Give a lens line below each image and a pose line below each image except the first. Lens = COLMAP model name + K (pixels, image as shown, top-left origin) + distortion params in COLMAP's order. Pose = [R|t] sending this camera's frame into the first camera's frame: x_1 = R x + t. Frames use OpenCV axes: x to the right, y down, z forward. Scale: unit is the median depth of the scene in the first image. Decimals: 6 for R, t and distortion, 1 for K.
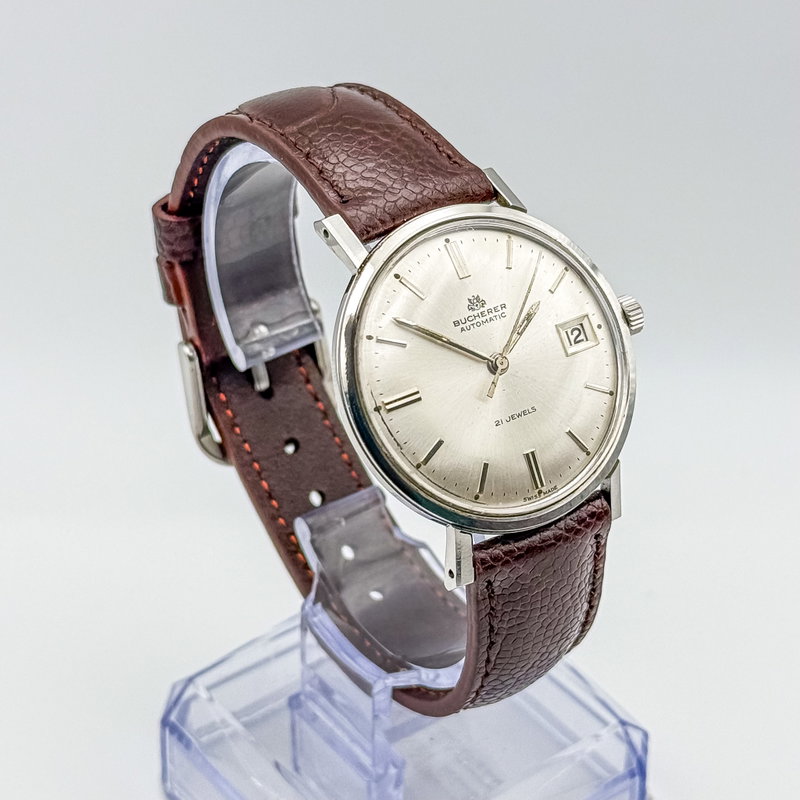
lens RADIAL K [[2516.2, 0, 399.7], [0, 2516.2, 328.5], [0, 0, 1]] dist [0.454795, -18.425046]
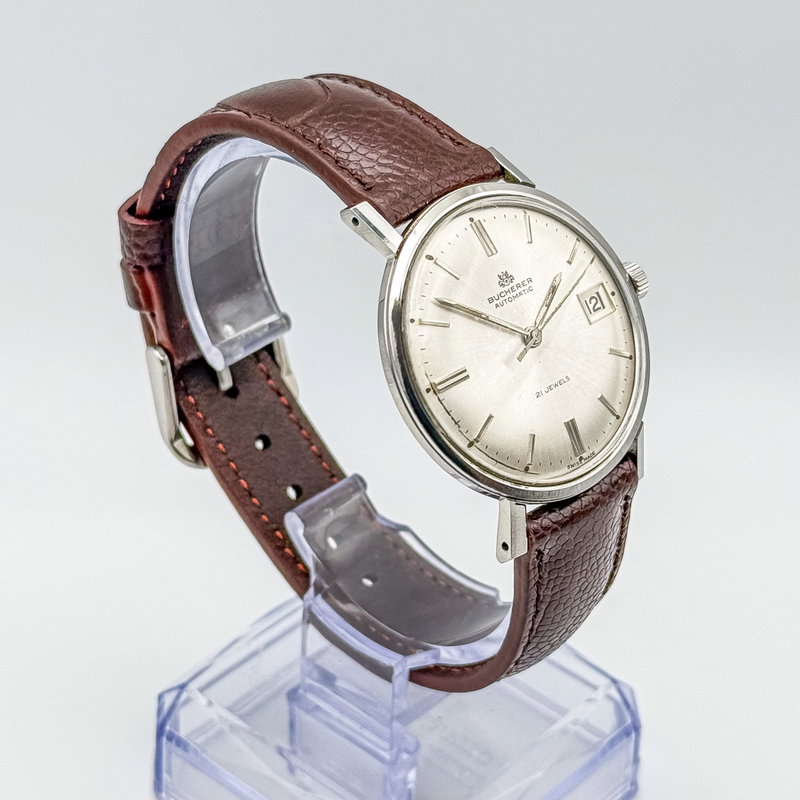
lens RADIAL K [[2516.2, 0, 399.7], [0, 2516.2, 328.5], [0, 0, 1]] dist [0.454795, -18.425046]
pose [[0.978549, -0.079990, 0.189851, -0.193257], [0.080753, 0.996727, 0.003729, 0.002434], [-0.189528, 0.011682, 0.981806, 0.009142]]
